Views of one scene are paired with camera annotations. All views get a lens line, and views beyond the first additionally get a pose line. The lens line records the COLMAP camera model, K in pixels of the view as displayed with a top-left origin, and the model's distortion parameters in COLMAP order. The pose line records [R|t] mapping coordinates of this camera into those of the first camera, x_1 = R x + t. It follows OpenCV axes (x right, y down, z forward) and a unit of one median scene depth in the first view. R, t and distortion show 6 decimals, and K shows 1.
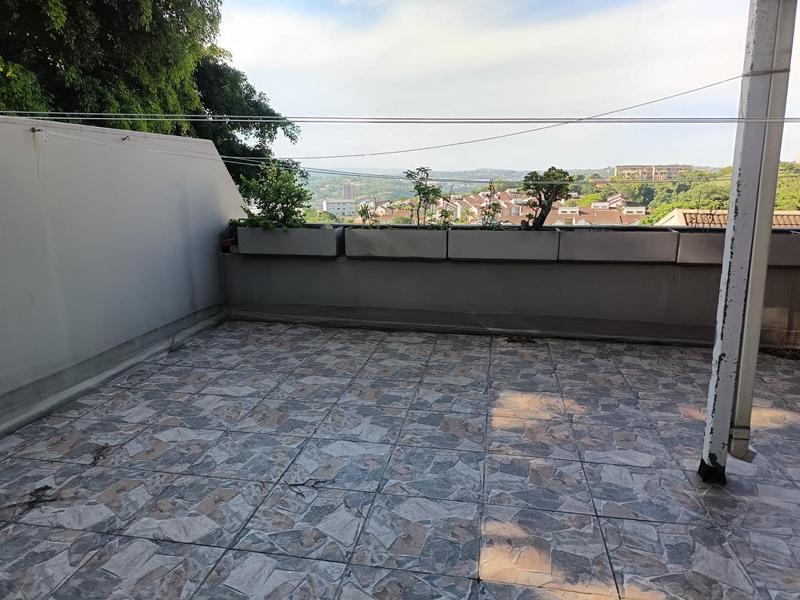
lens RADIAL K [[558.4, 0, 402.0], [0, 558.4, 298.3], [0, 0, 1]] dist [0.020734, -0.027964]
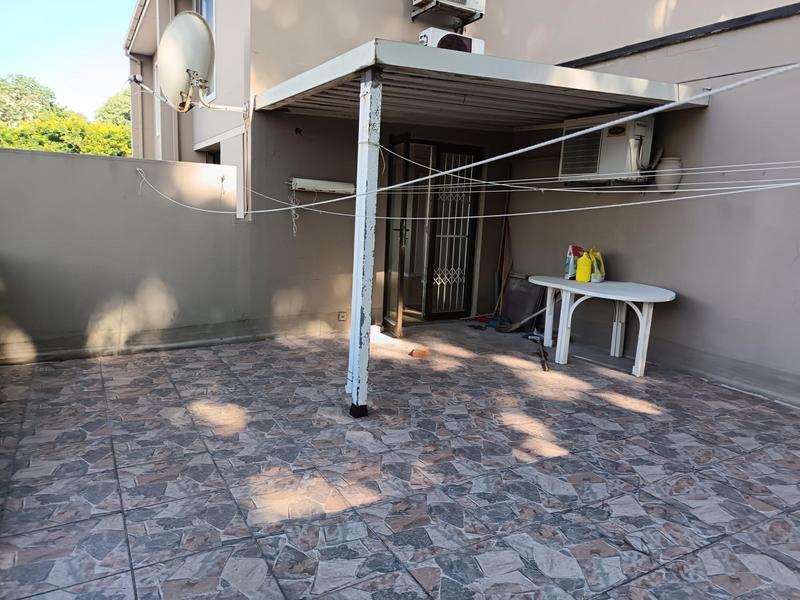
lens RADIAL K [[558.4, 0, 400.3], [0, 558.4, 300.7], [0, 0, 1]] dist [0.020734, -0.027964]
pose [[-0.637425, -0.154946, 0.754773, -0.588622], [0.127389, 0.944899, 0.301560, -0.400412], [-0.759909, 0.288371, -0.582563, 1.786290]]
